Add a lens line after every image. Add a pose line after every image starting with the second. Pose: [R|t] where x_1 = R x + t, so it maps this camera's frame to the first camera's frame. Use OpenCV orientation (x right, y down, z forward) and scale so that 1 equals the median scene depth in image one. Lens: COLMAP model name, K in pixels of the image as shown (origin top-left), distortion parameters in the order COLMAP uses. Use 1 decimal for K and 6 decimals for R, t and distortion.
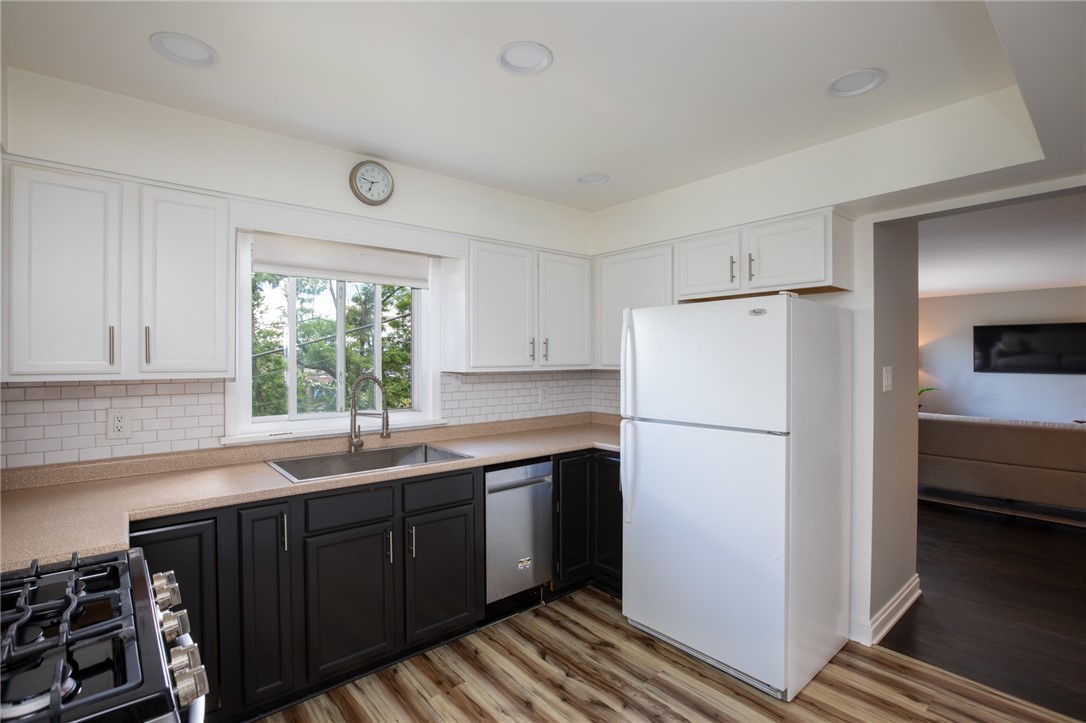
lens RADIAL K [[497.7, 0, 536.7], [0, 497.7, 360.1], [0, 0, 1]] dist [-0.039279, -0.000395]
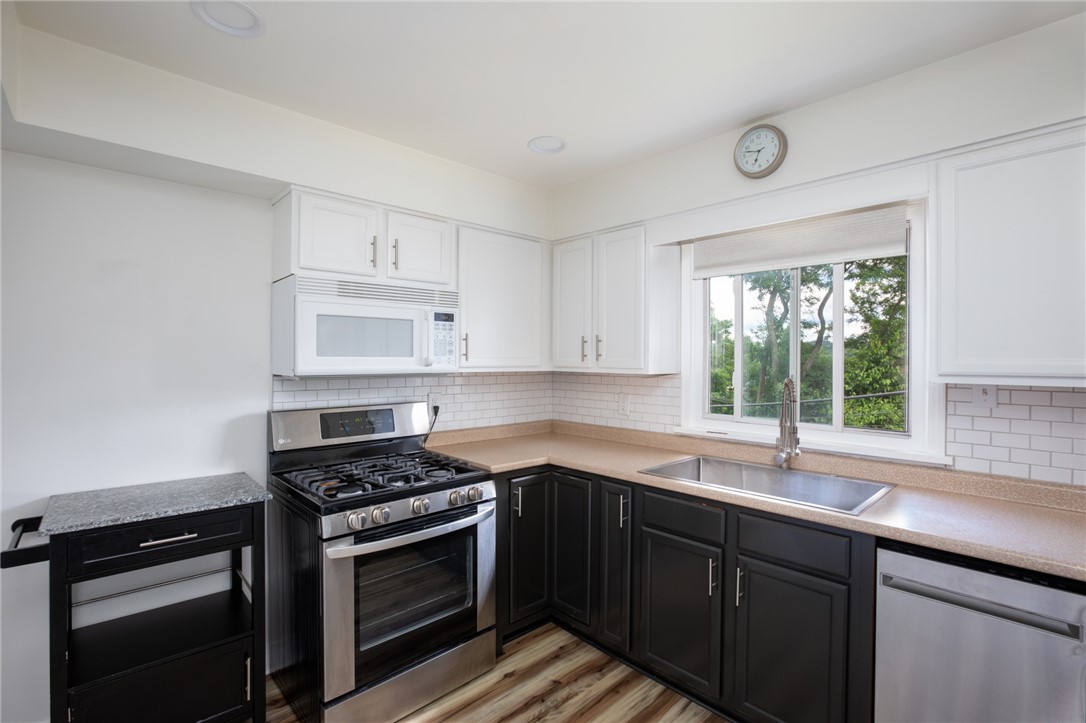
lens RADIAL K [[497.7, 0, 541.3], [0, 497.7, 361.1], [0, 0, 1]] dist [-0.039279, -0.000395]
pose [[0.037182, 0.002911, -0.999304, 0.545923], [-0.009480, 0.999952, 0.002560, 0.004072], [0.999264, 0.009378, 0.037208, 0.663970]]
